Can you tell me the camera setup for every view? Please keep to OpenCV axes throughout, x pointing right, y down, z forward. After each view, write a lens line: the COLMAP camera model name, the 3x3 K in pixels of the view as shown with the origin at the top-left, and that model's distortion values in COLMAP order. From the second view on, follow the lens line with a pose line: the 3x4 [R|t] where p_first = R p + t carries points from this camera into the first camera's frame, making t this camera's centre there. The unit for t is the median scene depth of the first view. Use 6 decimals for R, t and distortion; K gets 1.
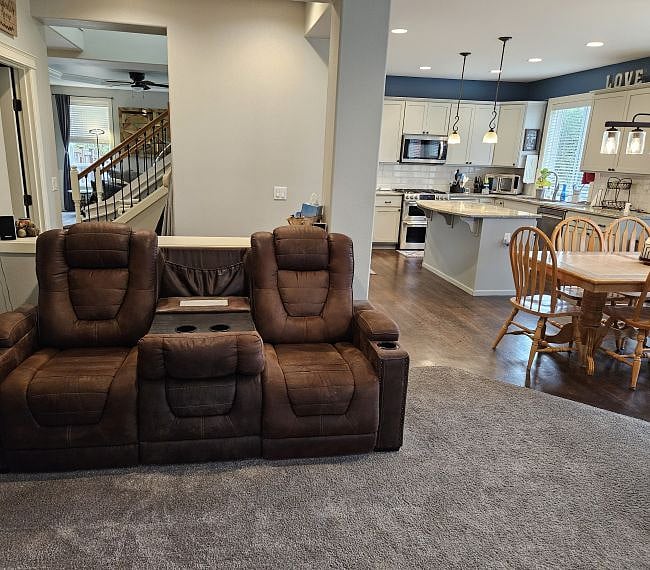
lens RADIAL K [[503.2, 0, 298.9], [0, 503.2, 277.1], [0, 0, 1]] dist [0.048172, -0.028694]
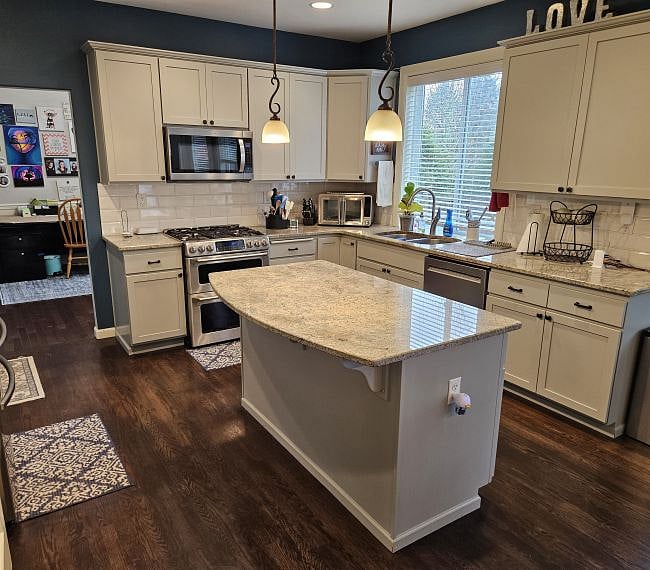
lens RADIAL K [[503.2, 0, 328.3], [0, 503.2, 298.6], [0, 0, 1]] dist [0.048172, -0.028694]
pose [[0.900556, -0.141960, 0.410910, 0.120245], [0.125977, 0.989844, 0.065875, -0.123702], [-0.416088, -0.007560, 0.909293, 0.470426]]
